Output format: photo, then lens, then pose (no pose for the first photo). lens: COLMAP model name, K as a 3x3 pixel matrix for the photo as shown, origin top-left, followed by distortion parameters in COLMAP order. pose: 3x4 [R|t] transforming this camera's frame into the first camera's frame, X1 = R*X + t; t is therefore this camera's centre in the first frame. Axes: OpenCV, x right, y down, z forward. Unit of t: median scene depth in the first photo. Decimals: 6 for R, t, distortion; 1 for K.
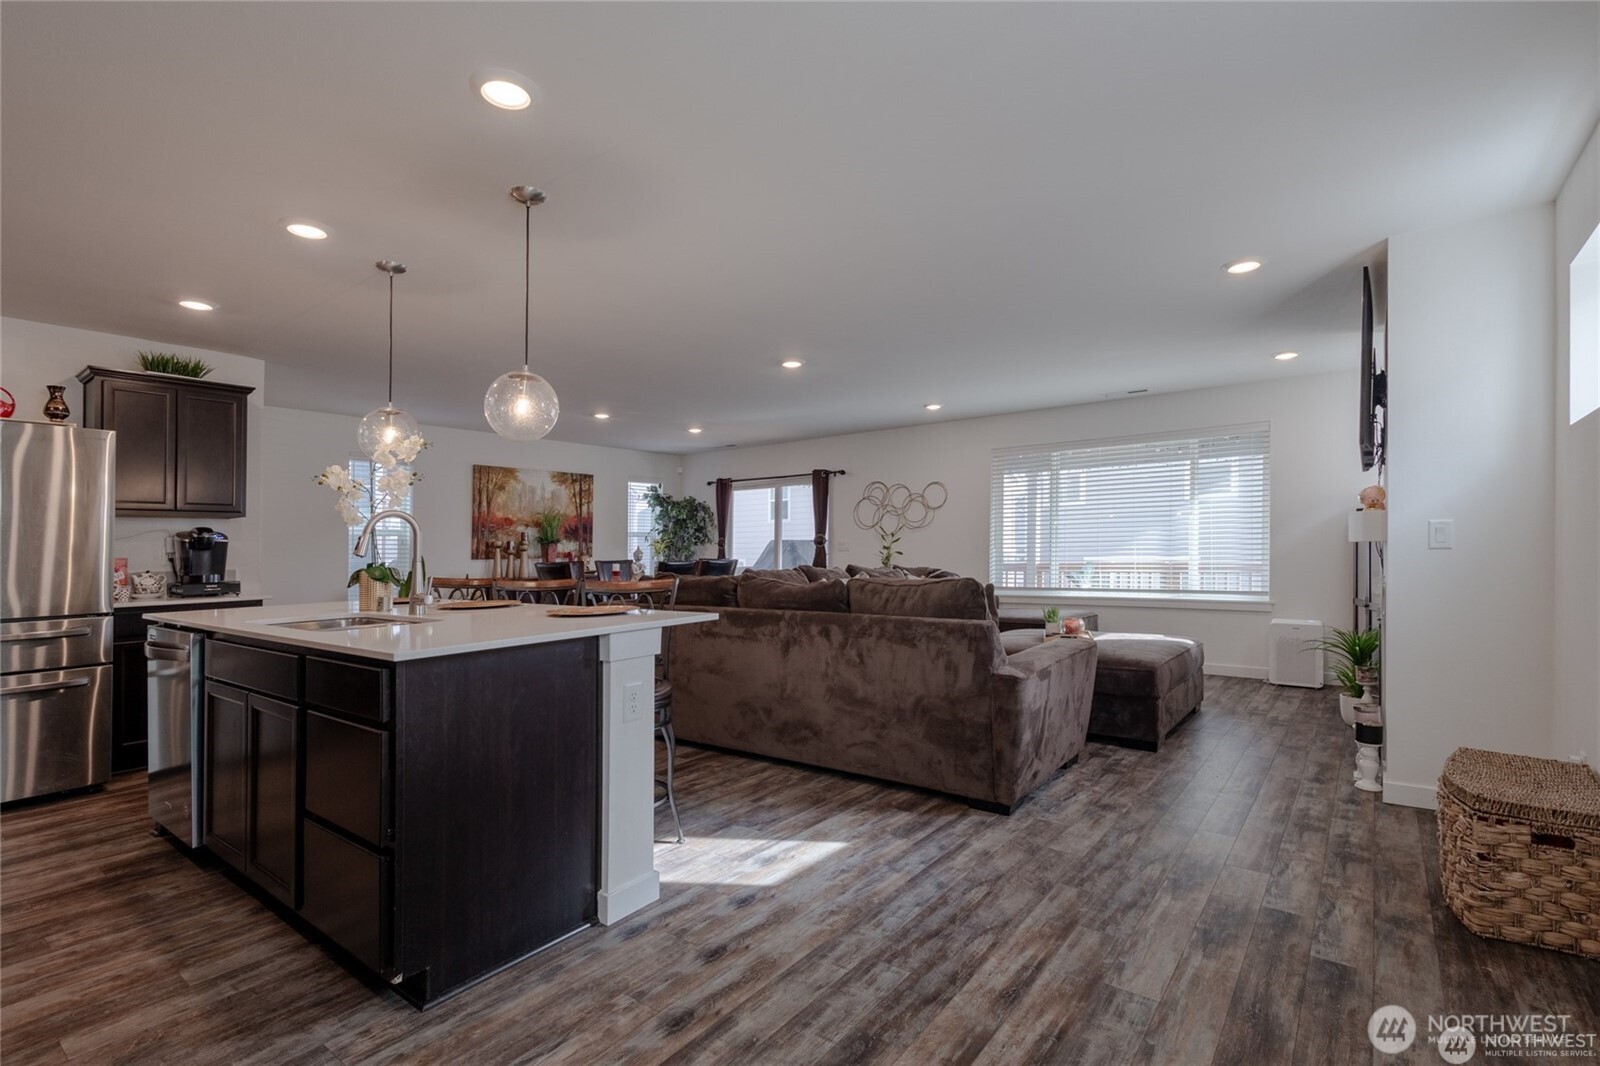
lens RADIAL K [[734.4, 0, 818.4], [0, 734.4, 494.9], [0, 0, 1]] dist [0.000995, 0.000044]
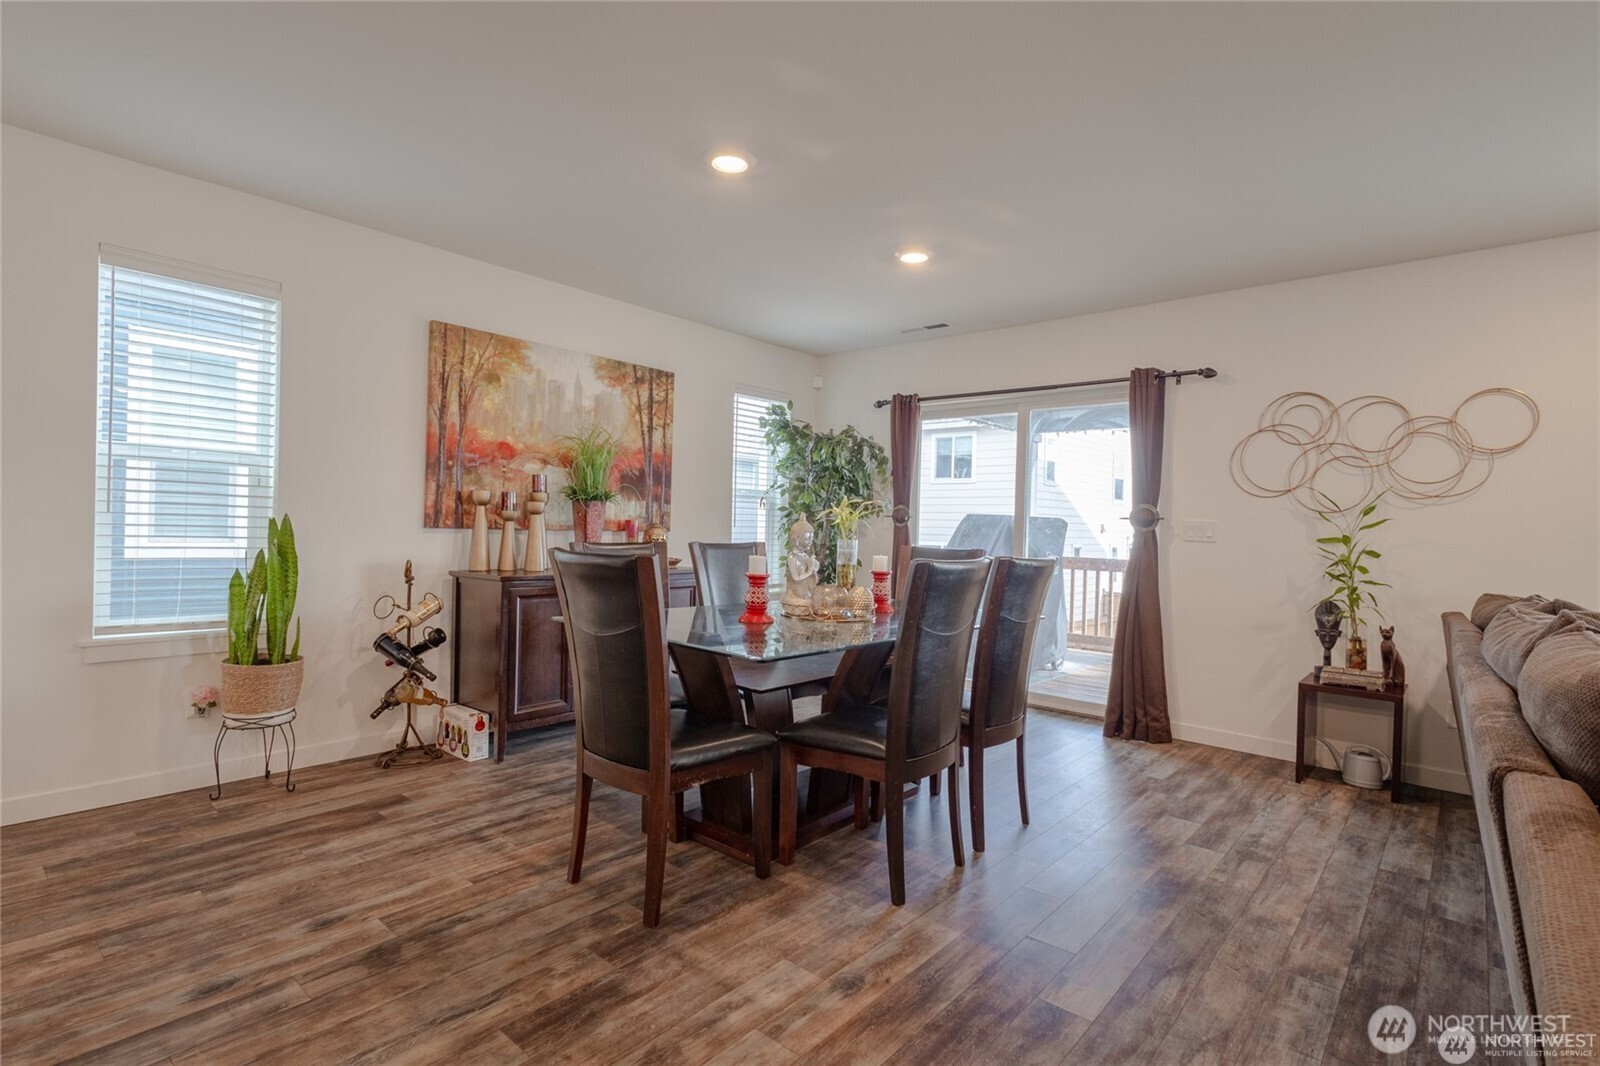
lens RADIAL K [[768.6, 0, 800.0], [0, 768.6, 533.0], [0, 0, 1]] dist [0.001381, 0.000181]
pose [[0.995836, 0.042727, -0.080534, -0.181692], [-0.035920, 0.995805, 0.084153, 0.038519], [0.083792, -0.080909, 0.993193, 0.493445]]
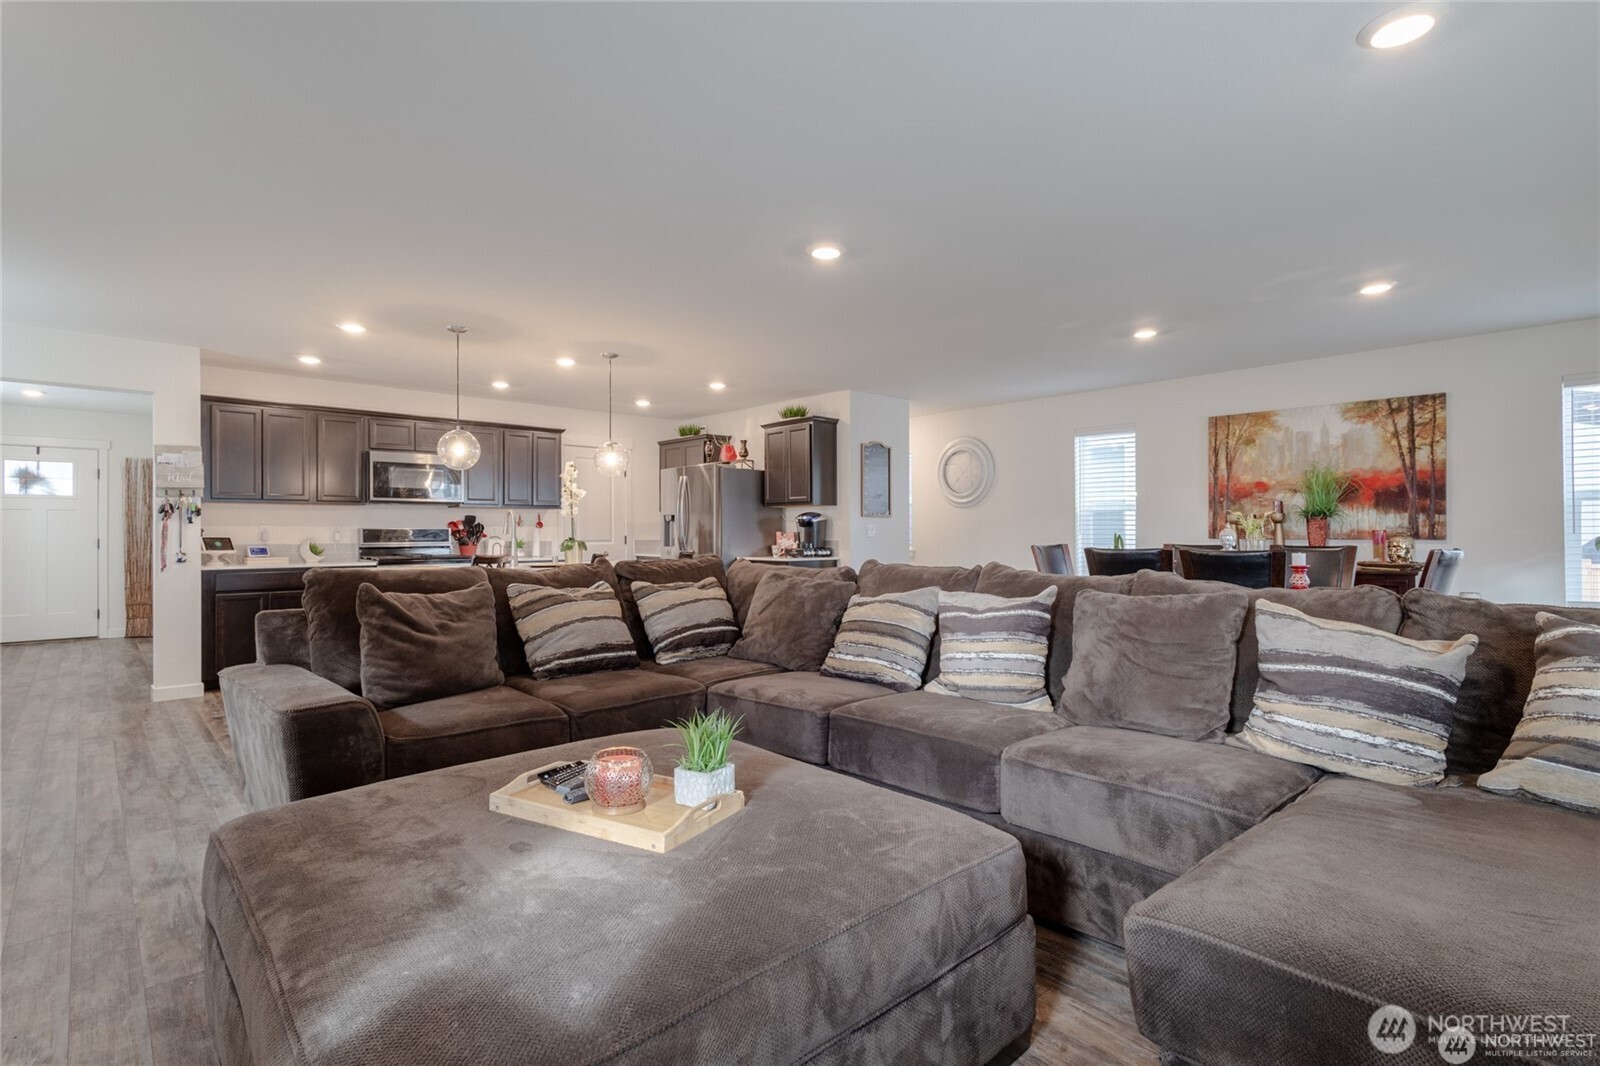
lens RADIAL K [[768.6, 0, 800.0], [0, 768.6, 533.0], [0, 0, 1]] dist [0.001381, 0.000181]
pose [[-0.179987, 0.018378, -0.983497, 0.380619], [0.080810, 0.996722, 0.003837, 0.039676], [0.980344, -0.078786, -0.180882, 0.657082]]
